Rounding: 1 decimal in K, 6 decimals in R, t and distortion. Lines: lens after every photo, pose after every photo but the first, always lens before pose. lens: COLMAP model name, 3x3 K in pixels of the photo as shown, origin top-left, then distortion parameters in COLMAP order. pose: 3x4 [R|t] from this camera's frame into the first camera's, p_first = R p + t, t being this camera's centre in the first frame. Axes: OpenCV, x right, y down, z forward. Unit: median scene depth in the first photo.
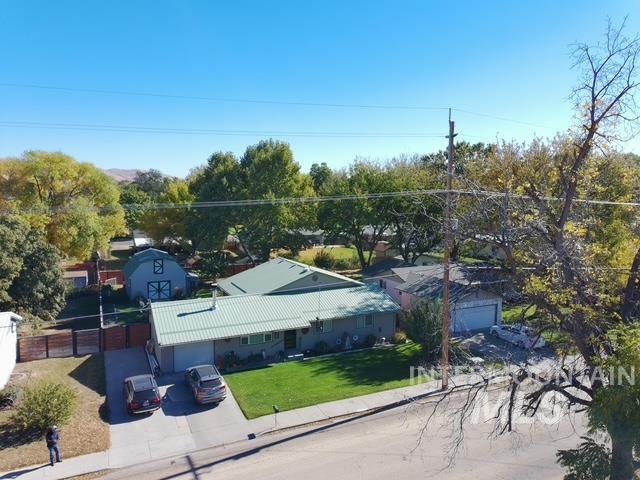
lens RADIAL K [[436.8, 0, 320.0], [0, 436.8, 240.0], [0, 0, 1]] dist [0.042934, -0.001336]
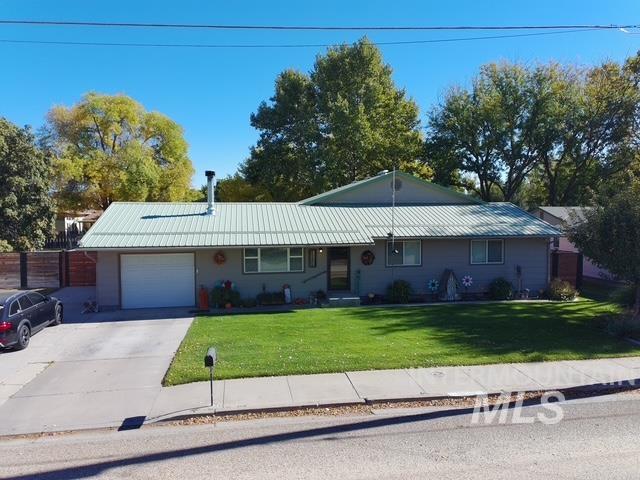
lens RADIAL K [[469.4, 0, 320.0], [0, 469.4, 240.0], [0, 0, 1]] dist [0.040683, 0.000554]
pose [[0.965474, 0.006663, -0.260414, 0.060511], [-0.010700, 0.999843, -0.014089, 0.195731], [0.260279, 0.016389, 0.965394, 0.432163]]
